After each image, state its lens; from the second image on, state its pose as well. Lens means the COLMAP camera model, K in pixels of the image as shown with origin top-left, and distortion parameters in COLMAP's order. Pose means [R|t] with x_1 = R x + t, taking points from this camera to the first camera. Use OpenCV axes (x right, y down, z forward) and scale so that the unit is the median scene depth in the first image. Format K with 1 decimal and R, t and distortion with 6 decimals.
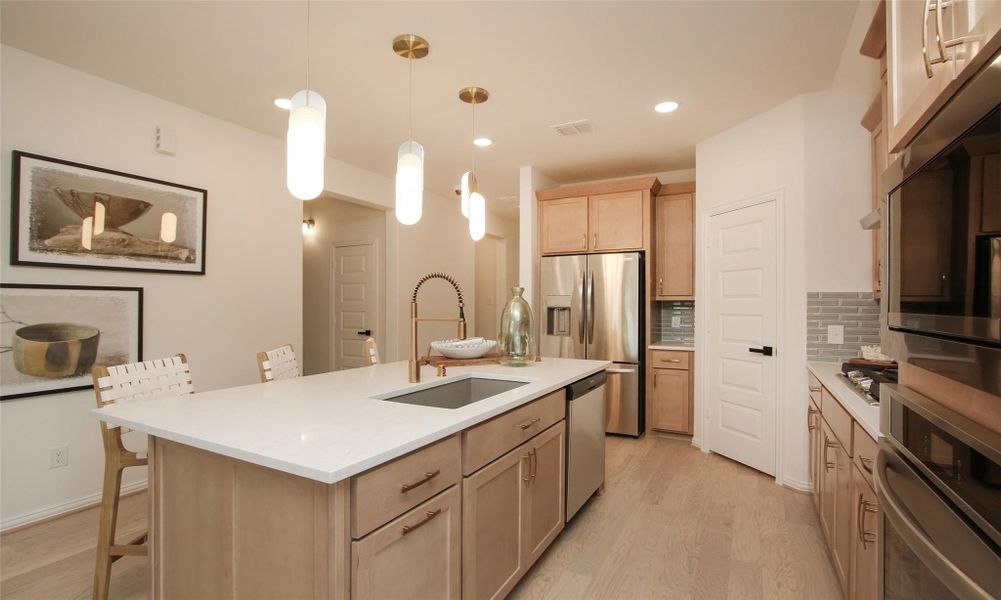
lens RADIAL K [[467.2, 0, 500.5], [0, 467.2, 300.0], [0, 0, 1]] dist [-0.018965, 0.000024]
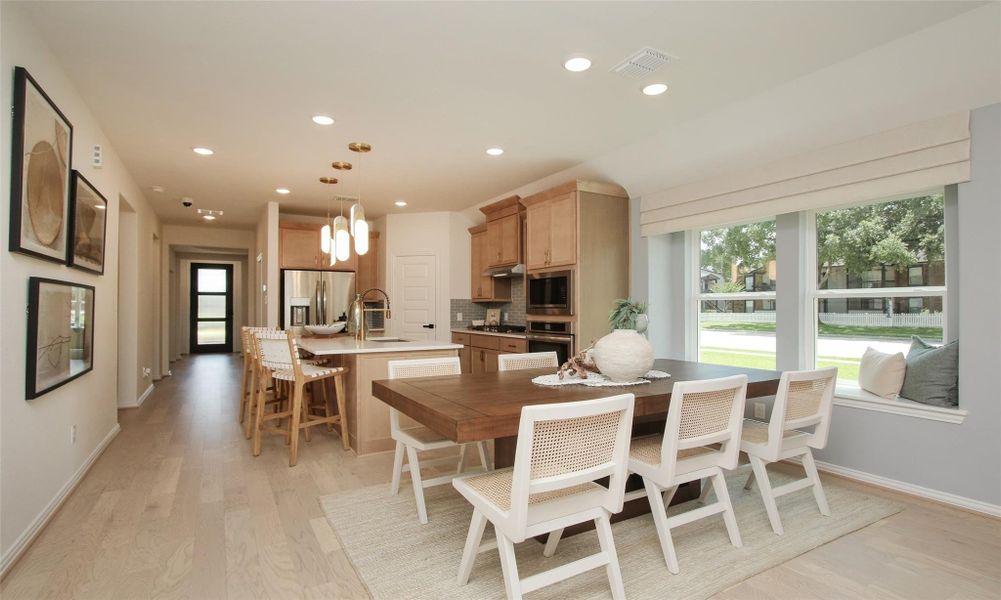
lens RADIAL K [[472.8, 0, 500.5], [0, 472.8, 300.0], [0, 0, 1]] dist [-0.018303, 0.000154]
pose [[0.526212, 0.011700, 0.850273, -1.208473], [-0.009439, 0.999924, -0.007917, 0.005146], [-0.850301, -0.003859, 0.526282, -0.442196]]
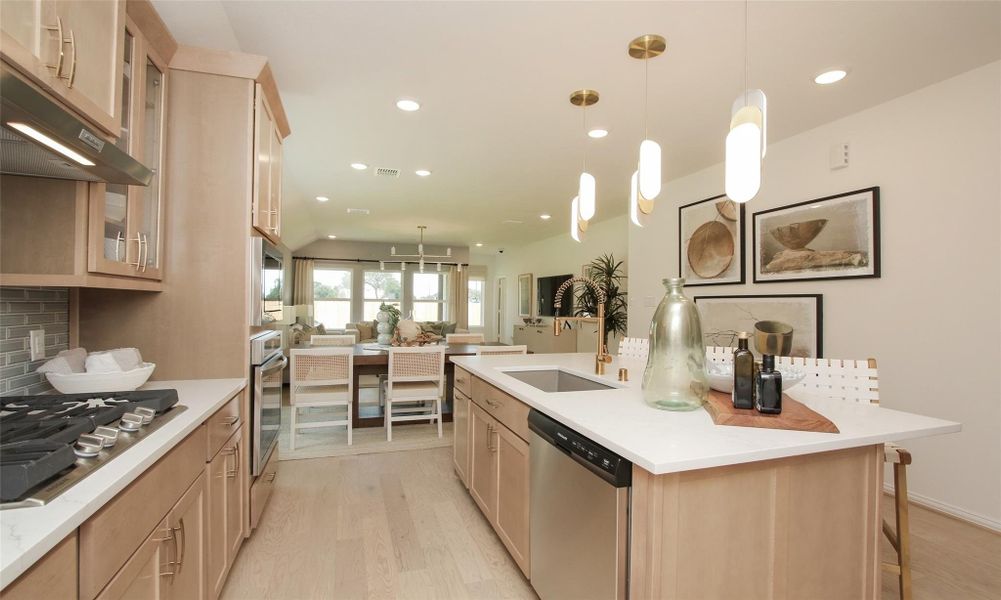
lens RADIAL K [[472.8, 0, 500.5], [0, 472.8, 300.0], [0, 0, 1]] dist [-0.018303, 0.000154]
pose [[-0.677343, -0.014399, -0.735526, 0.631269], [-0.002092, 0.999842, -0.017647, 0.010305], [0.735664, -0.010414, -0.677266, 1.205129]]
